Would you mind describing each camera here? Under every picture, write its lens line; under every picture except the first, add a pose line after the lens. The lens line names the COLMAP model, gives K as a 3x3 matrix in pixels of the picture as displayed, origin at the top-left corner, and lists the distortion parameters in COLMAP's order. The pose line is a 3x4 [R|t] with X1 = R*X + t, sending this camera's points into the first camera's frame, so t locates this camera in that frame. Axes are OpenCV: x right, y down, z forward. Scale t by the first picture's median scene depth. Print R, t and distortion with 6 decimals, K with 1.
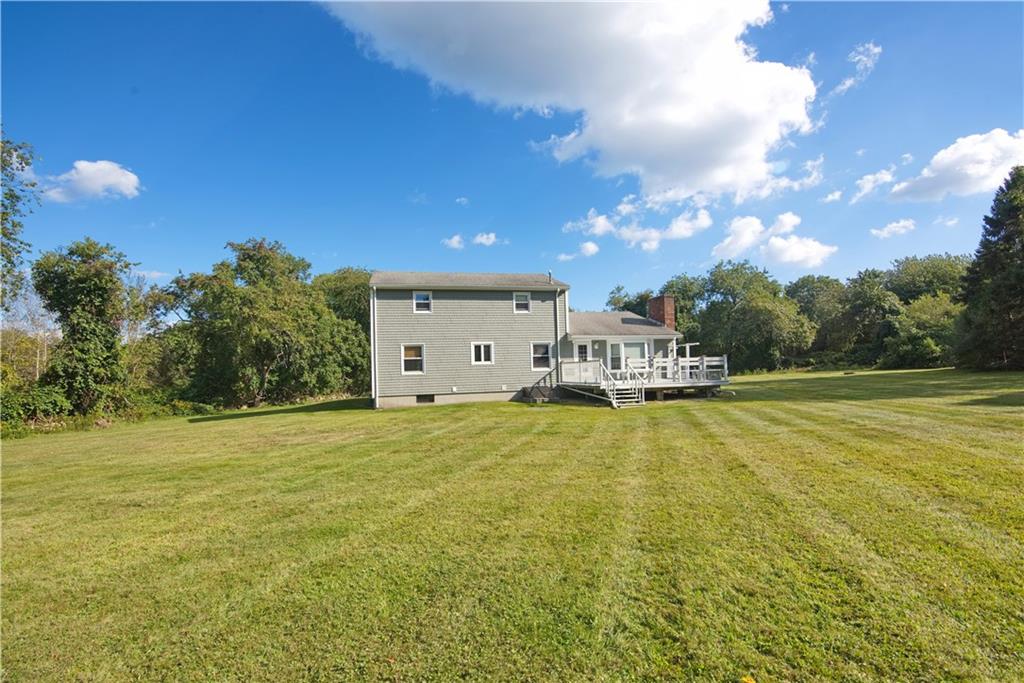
lens RADIAL K [[477.3, 0, 517.1], [0, 477.3, 345.5], [0, 0, 1]] dist [-0.016351, 0.000751]
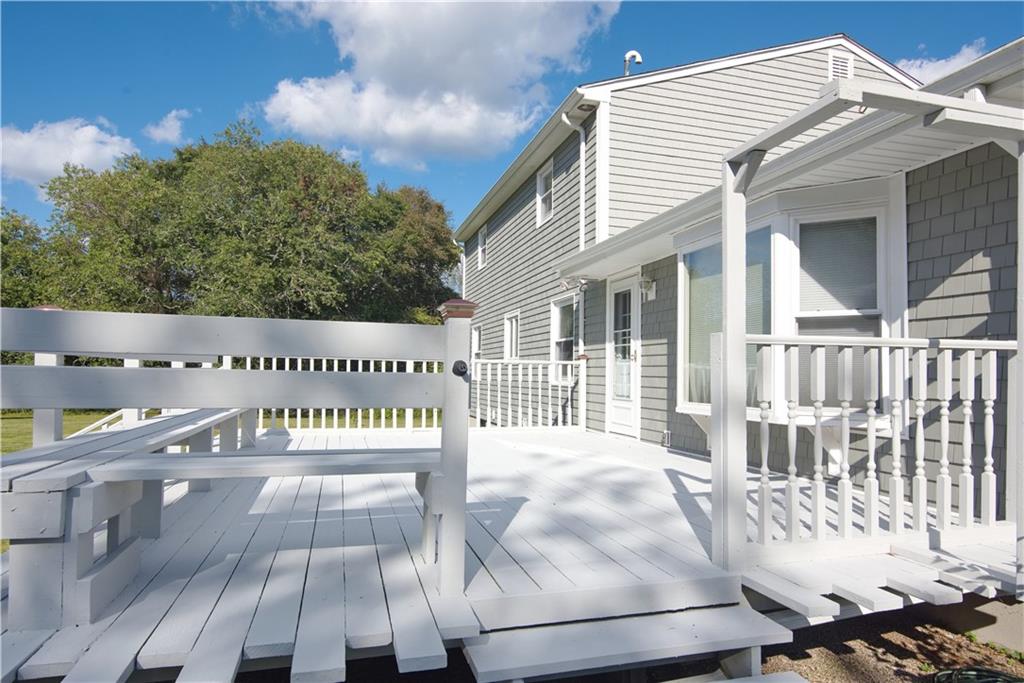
lens RADIAL K [[605.7, 0, 512.8], [0, 605.7, 347.4], [0, 0, 1]] dist [-0.004168, -0.000906]
pose [[0.045576, -0.018251, -0.998794, 0.461037], [0.033640, 0.999294, -0.016726, 0.031834], [0.998394, -0.032837, 0.046158, 0.945206]]
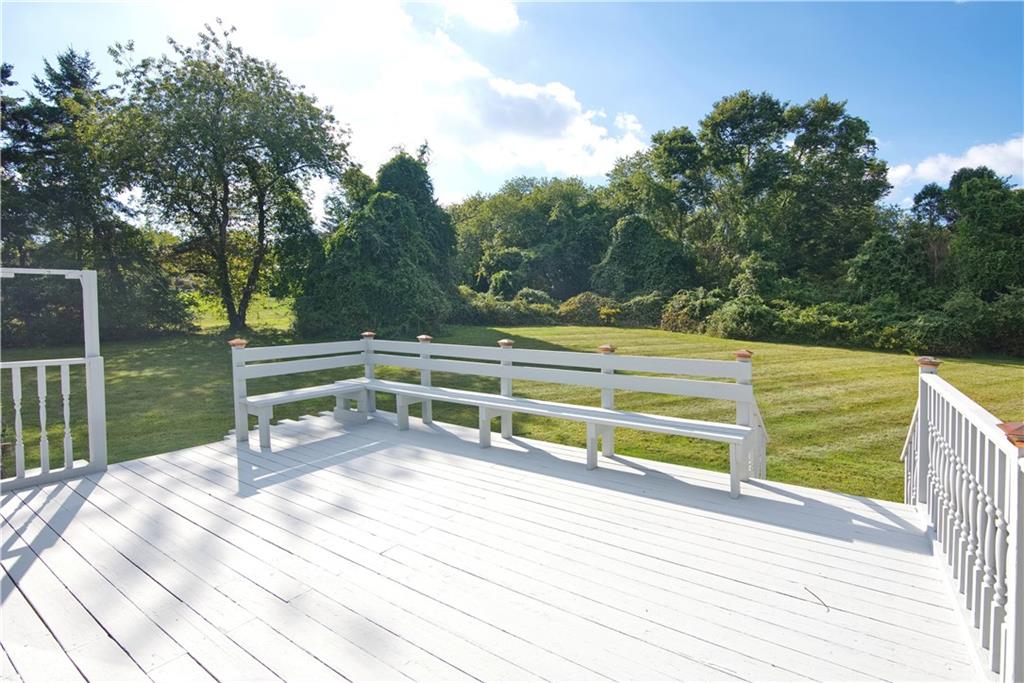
lens RADIAL K [[477.3, 0, 515.2], [0, 477.3, 331.3], [0, 0, 1]] dist [-0.016351, 0.000751]
pose [[-0.681963, -0.008424, 0.731338, 0.123082], [-0.024659, 0.999630, -0.011480, 0.018084], [-0.730970, -0.025863, -0.681919, 0.995755]]
